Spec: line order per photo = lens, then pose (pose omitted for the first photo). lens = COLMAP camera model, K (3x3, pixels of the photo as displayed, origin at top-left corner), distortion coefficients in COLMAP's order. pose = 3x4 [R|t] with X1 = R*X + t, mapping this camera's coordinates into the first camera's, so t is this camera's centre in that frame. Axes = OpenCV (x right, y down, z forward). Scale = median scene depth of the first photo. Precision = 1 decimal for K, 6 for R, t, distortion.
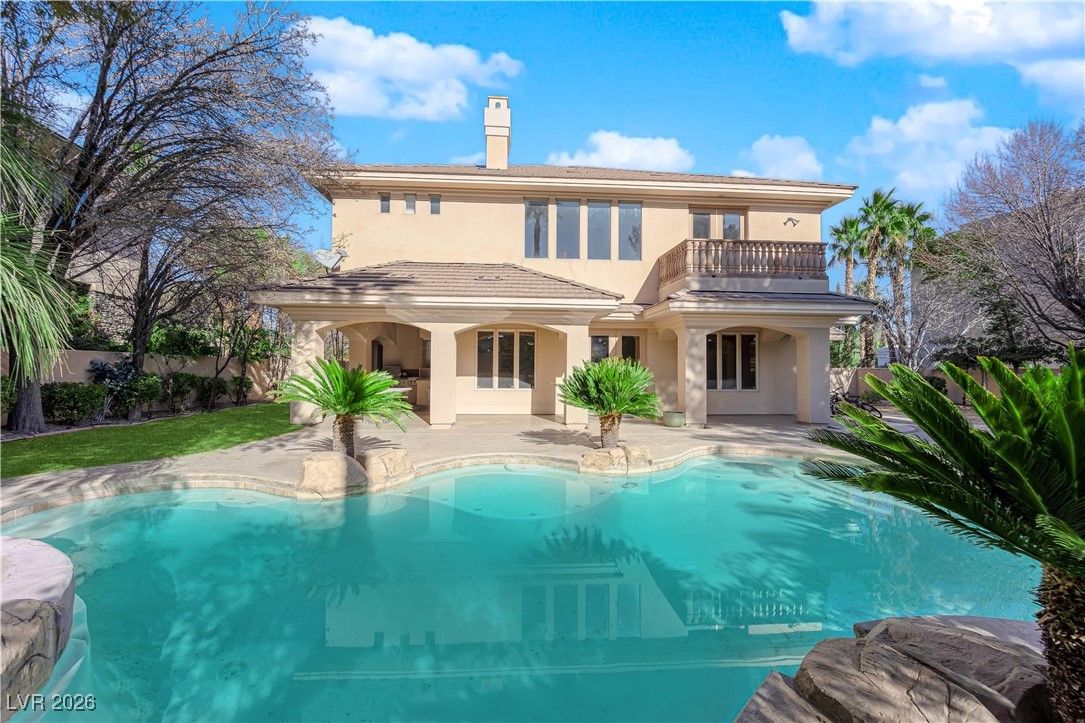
lens RADIAL K [[435.1, 0, 541.9], [0, 435.1, 368.6], [0, 0, 1]] dist [-0.015498, -0.000621]
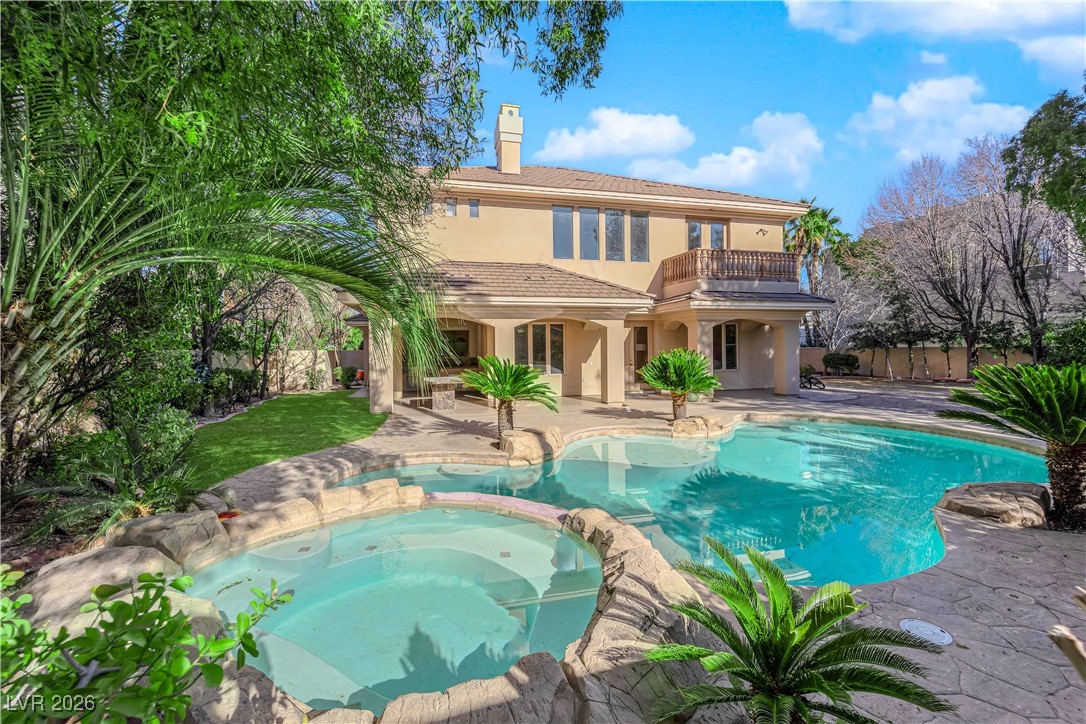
lens RADIAL K [[435.4, 0, 543.0], [0, 435.4, 362.0], [0, 0, 1]] dist [-0.016565, -0.000013]
pose [[0.984695, -0.023617, 0.172680, -0.272278], [0.018715, 0.999376, 0.029960, -0.019834], [-0.173280, -0.026269, 0.984522, -0.119795]]
